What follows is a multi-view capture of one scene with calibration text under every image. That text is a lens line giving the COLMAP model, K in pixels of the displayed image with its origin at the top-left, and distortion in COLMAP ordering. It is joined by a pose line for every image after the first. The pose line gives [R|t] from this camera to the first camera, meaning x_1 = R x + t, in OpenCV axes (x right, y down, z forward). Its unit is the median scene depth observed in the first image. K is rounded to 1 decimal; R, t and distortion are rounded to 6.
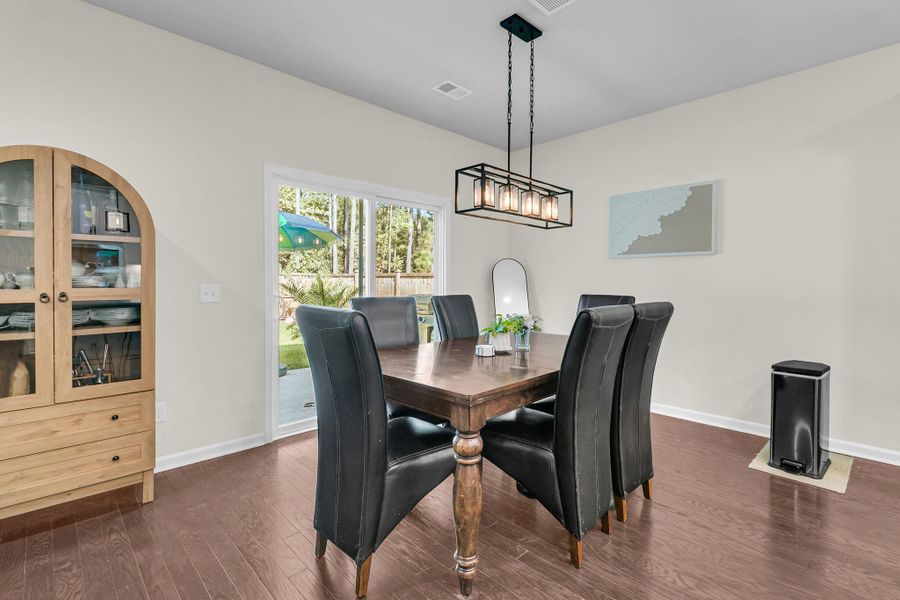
lens RADIAL K [[407.1, 0, 453.5], [0, 407.1, 290.7], [0, 0, 1]] dist [0.001049, 0.000536]
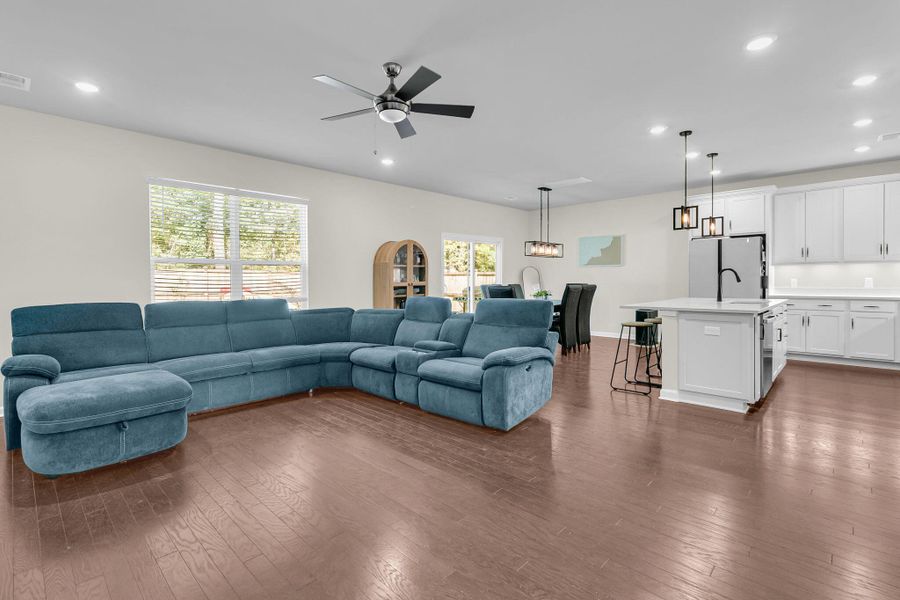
lens RADIAL K [[420.5, 0, 451.4], [0, 420.5, 287.0], [0, 0, 1]] dist [0.000578, 0.000349]
pose [[0.999297, -0.010243, 0.036063, -0.600213], [0.010123, 0.999943, 0.003496, 0.021954], [-0.036096, -0.003128, 0.999343, -1.915273]]
